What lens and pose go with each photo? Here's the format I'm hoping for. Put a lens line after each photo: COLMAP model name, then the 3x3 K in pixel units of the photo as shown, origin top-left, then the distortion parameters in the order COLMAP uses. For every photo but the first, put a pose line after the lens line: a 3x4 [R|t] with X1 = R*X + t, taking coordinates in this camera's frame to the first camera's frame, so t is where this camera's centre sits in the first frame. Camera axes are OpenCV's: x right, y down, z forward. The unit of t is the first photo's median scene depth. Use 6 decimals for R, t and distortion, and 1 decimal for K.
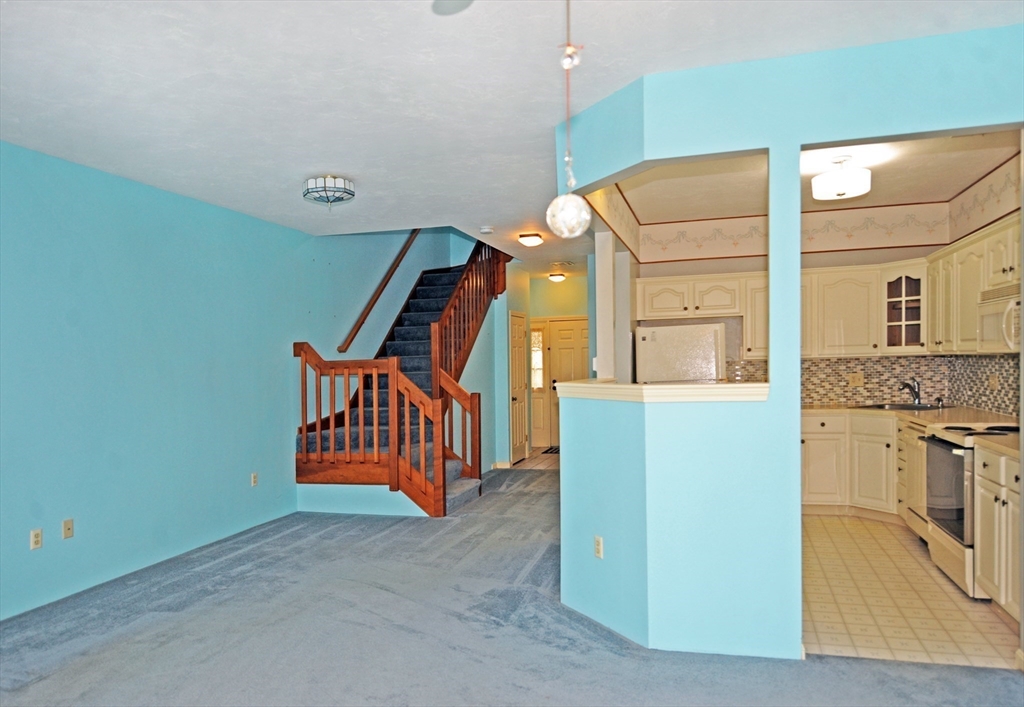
lens RADIAL K [[714.5, 0, 513.4], [0, 714.5, 371.9], [0, 0, 1]] dist [-0.001642, -0.000690]
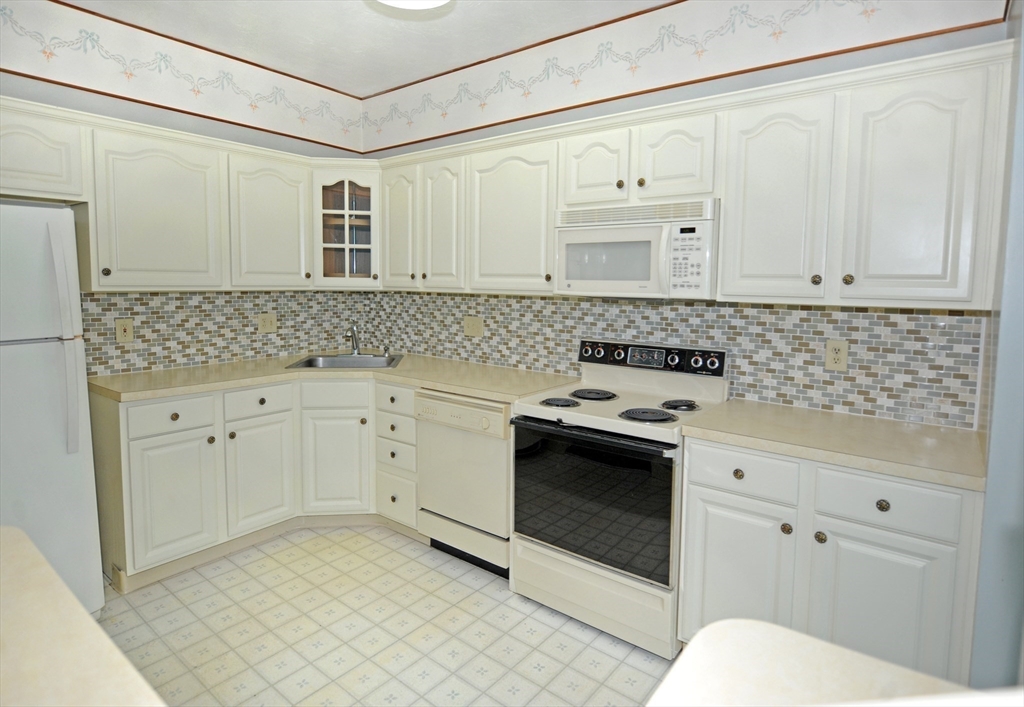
lens RADIAL K [[567.1, 0, 511.2], [0, 567.1, 337.1], [0, 0, 1]] dist [0.001022, -0.000074]
pose [[0.382270, -0.057827, 0.922239, 0.068522], [-0.011194, 0.997677, 0.067197, -0.015825], [-0.923983, -0.036011, 0.380735, 0.607358]]
